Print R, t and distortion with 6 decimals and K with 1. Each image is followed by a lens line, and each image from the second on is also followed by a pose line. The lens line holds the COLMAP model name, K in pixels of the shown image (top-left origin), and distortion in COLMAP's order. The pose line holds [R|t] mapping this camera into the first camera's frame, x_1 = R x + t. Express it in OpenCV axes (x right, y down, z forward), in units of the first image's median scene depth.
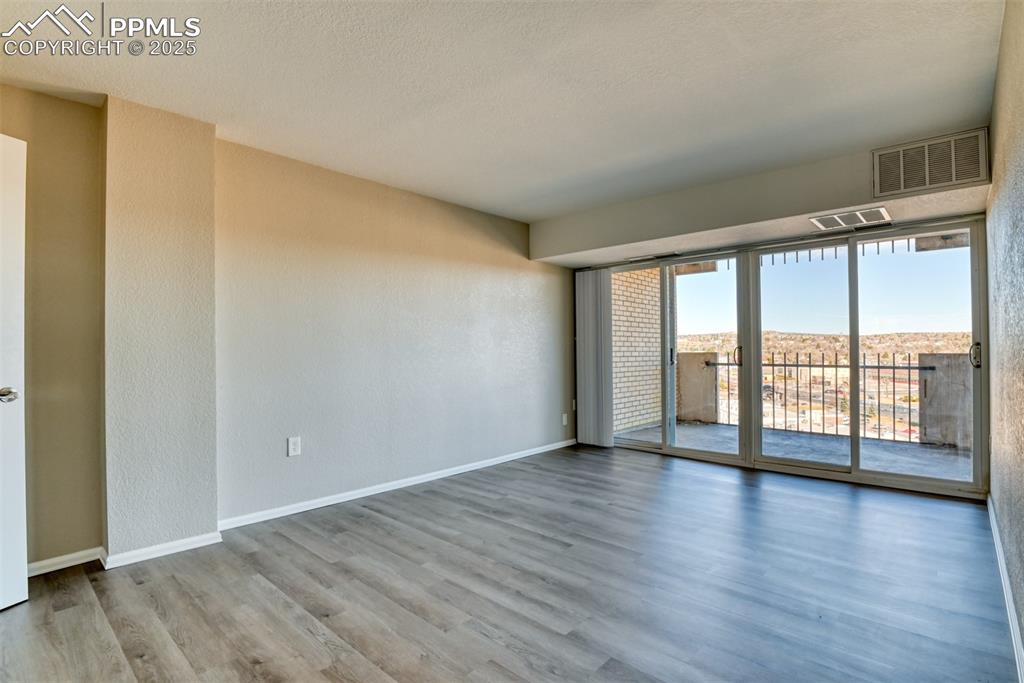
lens RADIAL K [[501.3, 0, 515.1], [0, 501.3, 345.0], [0, 0, 1]] dist [-0.018770, -0.006512]
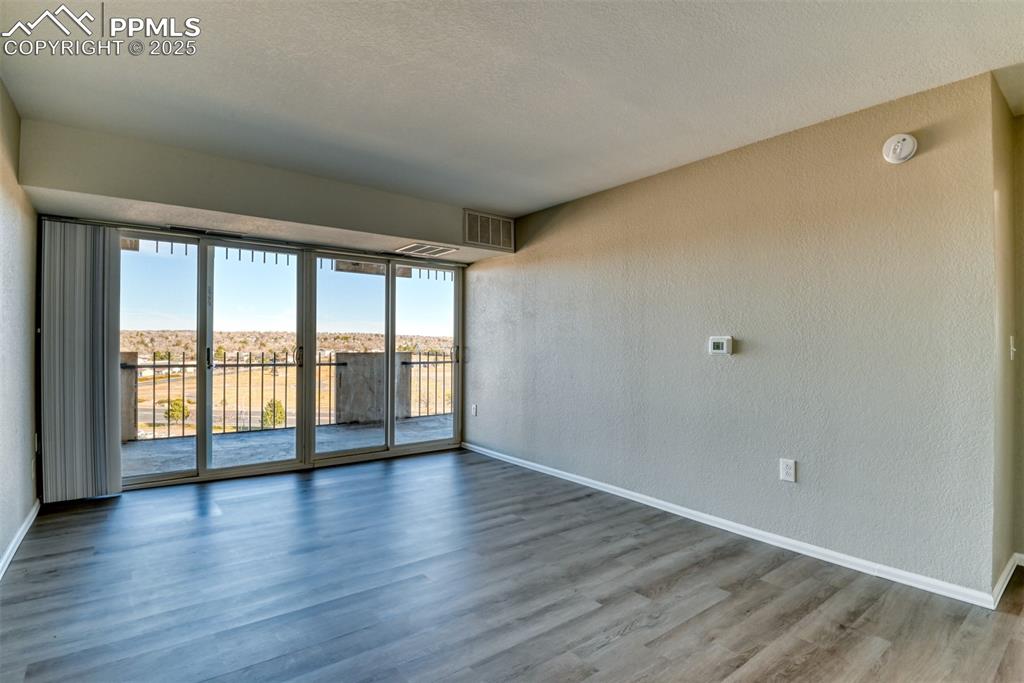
lens RADIAL K [[501.3, 0, 515.1], [0, 501.3, 345.0], [0, 0, 1]] dist [-0.018770, -0.006512]
pose [[0.161178, 0.009209, 0.986882, -0.411005], [-0.014171, 0.999875, -0.007016, 0.000119], [-0.986824, -0.012854, 0.161288, 0.396415]]
